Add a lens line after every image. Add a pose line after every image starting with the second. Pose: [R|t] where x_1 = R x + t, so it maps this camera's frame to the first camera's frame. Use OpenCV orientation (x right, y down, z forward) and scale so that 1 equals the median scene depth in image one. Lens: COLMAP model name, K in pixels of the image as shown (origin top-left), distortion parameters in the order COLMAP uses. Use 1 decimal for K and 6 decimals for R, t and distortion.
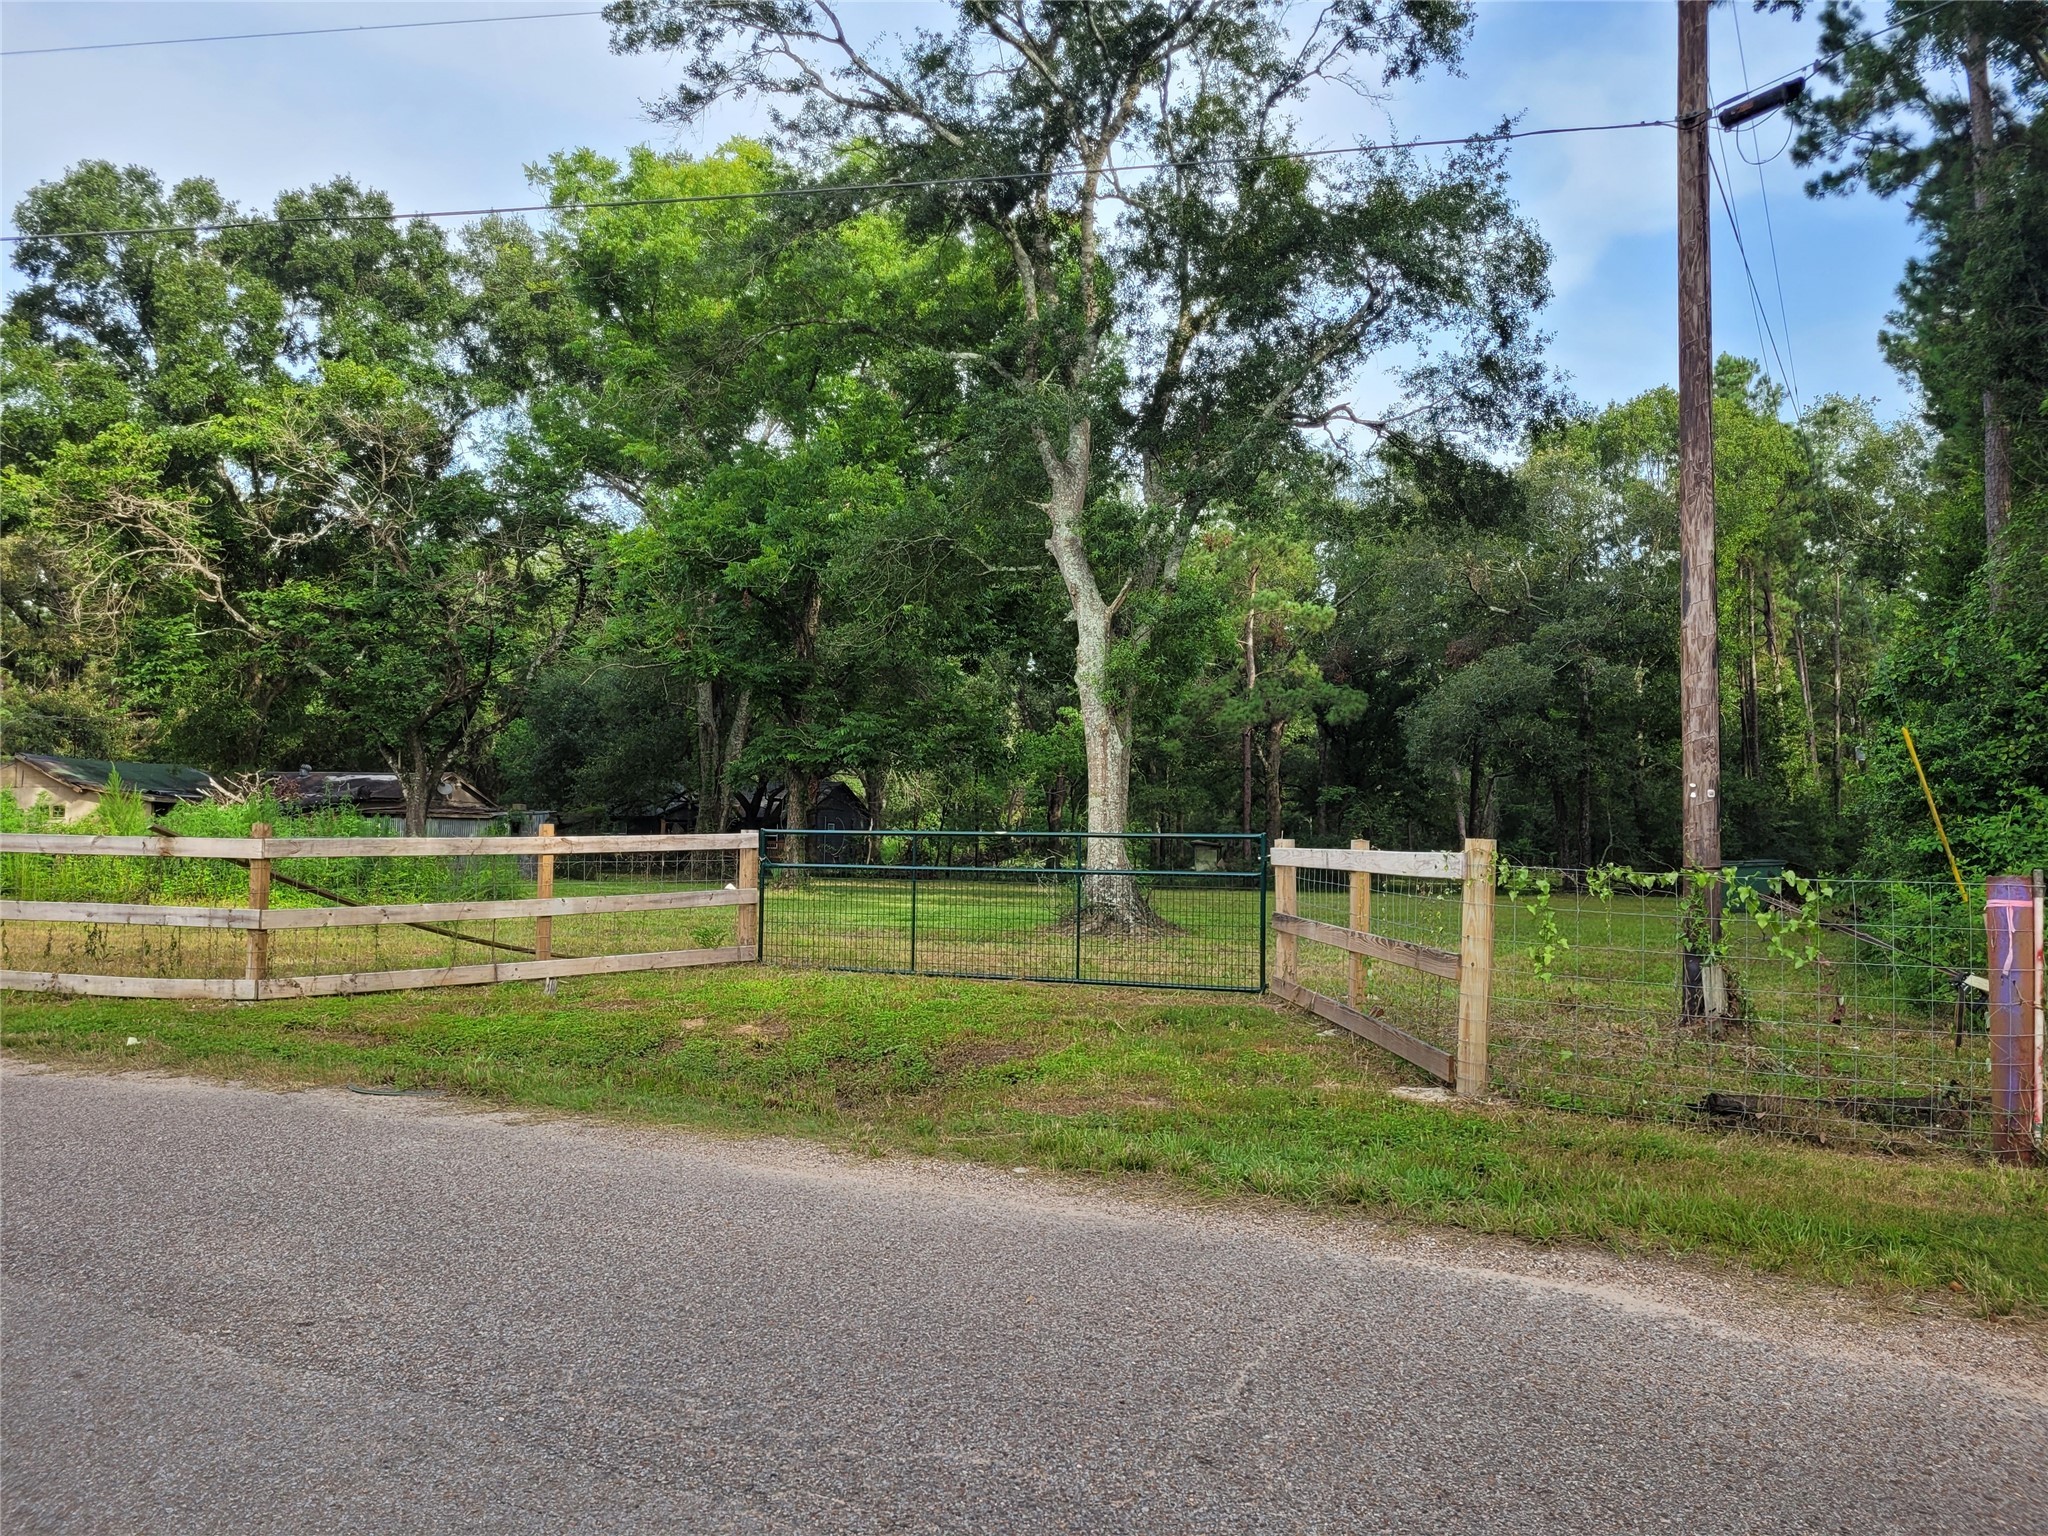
lens RADIAL K [[1556.0, 0, 1023.3], [0, 1556.0, 744.2], [0, 0, 1]] dist [0.059770, -0.052688]
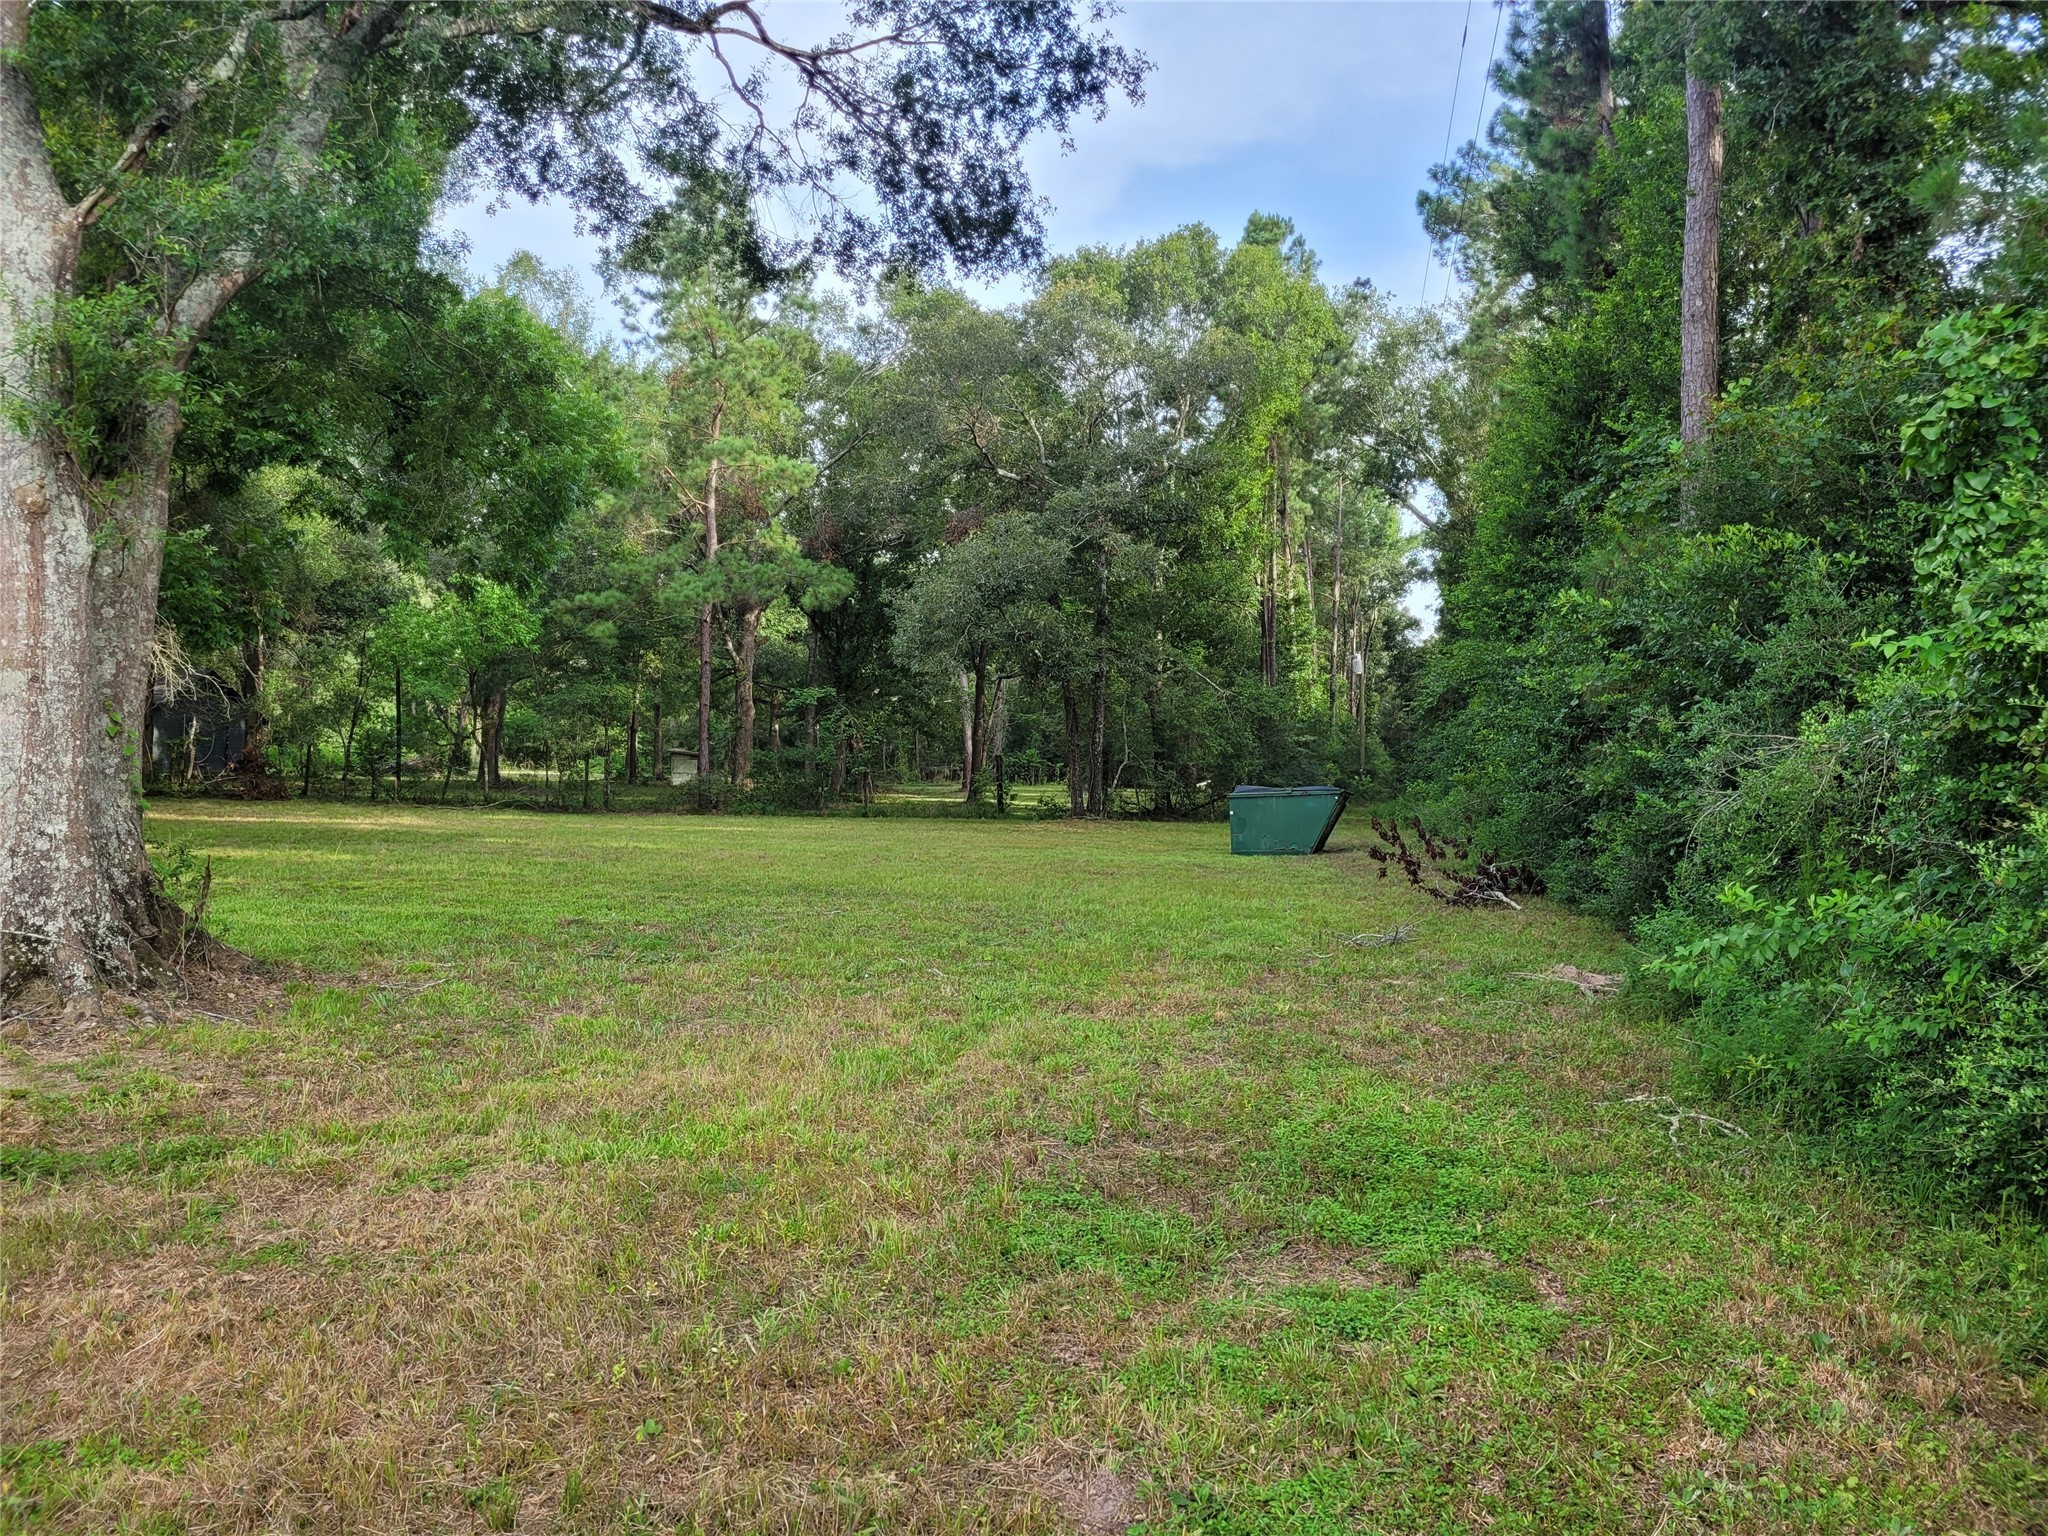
lens RADIAL K [[1556.0, 0, 1023.3], [0, 1556.0, 744.2], [0, 0, 1]] dist [0.059770, -0.052688]
pose [[0.954347, 0.011443, 0.298482, 0.063993], [-0.029467, 0.997998, 0.055955, 0.008239], [-0.297244, -0.062196, 0.952774, 0.194958]]
